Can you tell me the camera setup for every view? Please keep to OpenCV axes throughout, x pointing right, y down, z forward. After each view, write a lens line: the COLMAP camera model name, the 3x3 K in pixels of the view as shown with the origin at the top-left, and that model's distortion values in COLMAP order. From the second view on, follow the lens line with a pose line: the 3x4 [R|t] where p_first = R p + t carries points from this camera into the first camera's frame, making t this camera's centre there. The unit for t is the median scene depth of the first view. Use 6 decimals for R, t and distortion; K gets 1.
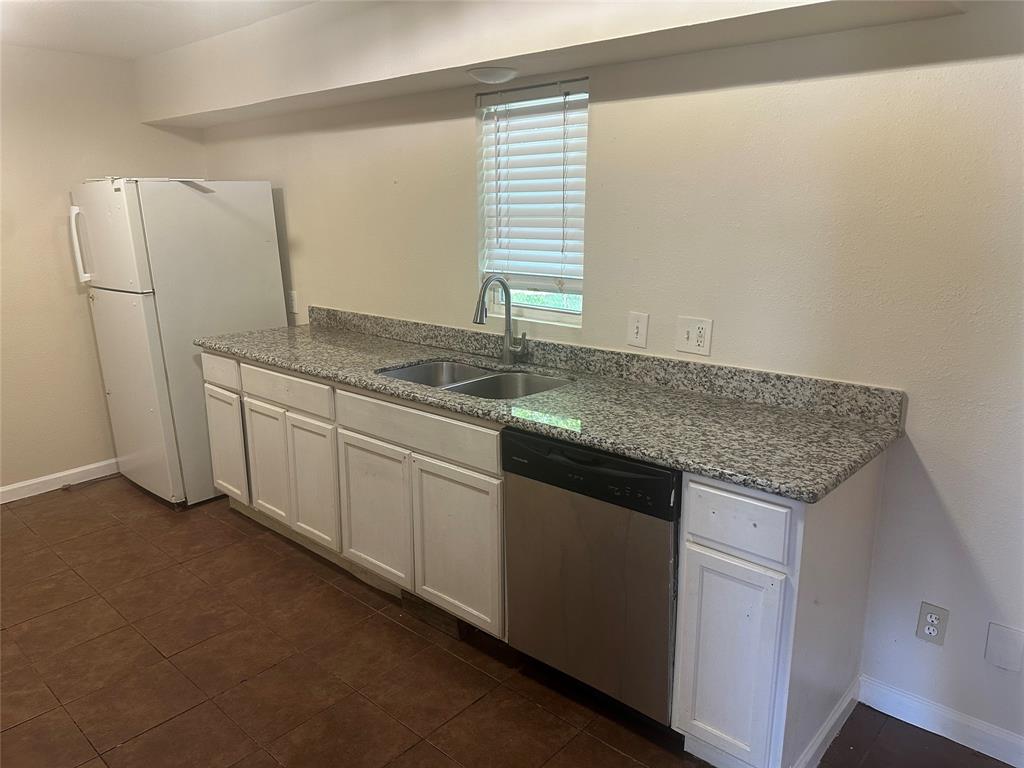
lens RADIAL K [[711.2, 0, 512.0], [0, 711.2, 384.0], [0, 0, 1]] dist [0.130005, -0.185699]
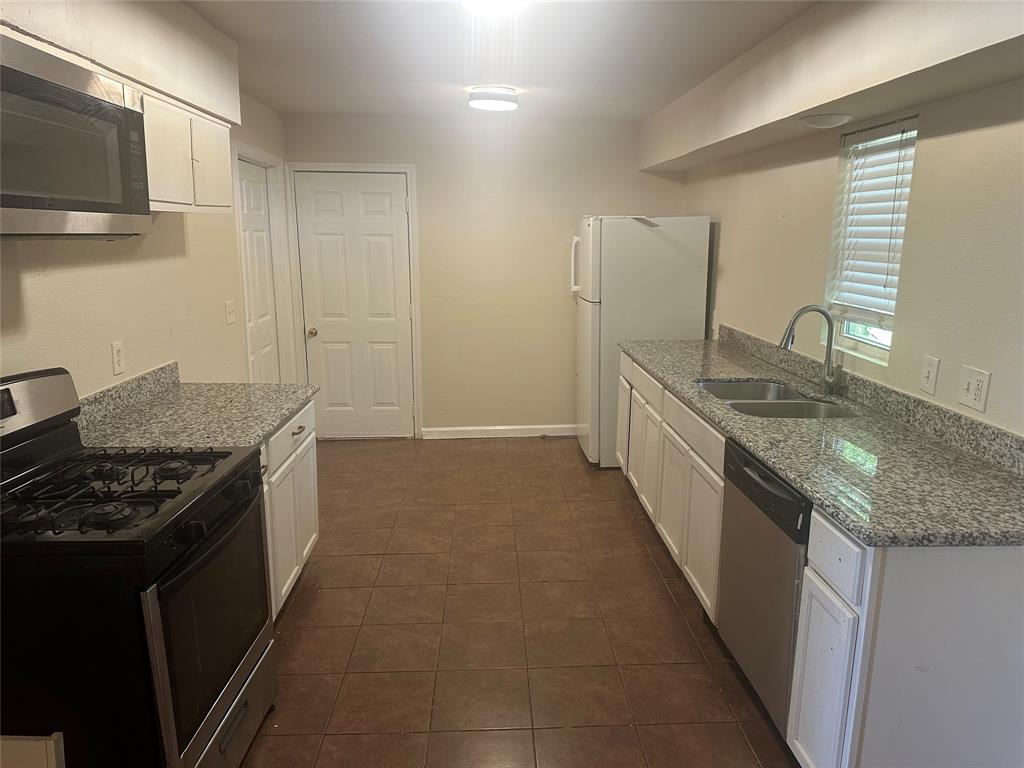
lens RADIAL K [[711.2, 0, 512.0], [0, 711.2, 384.0], [0, 0, 1]] dist [0.130005, -0.185699]
pose [[0.702054, 0.158952, -0.694158, 0.445092], [-0.180400, 0.982672, 0.042565, -0.006118], [0.688895, 0.095343, 0.718564, -0.054733]]
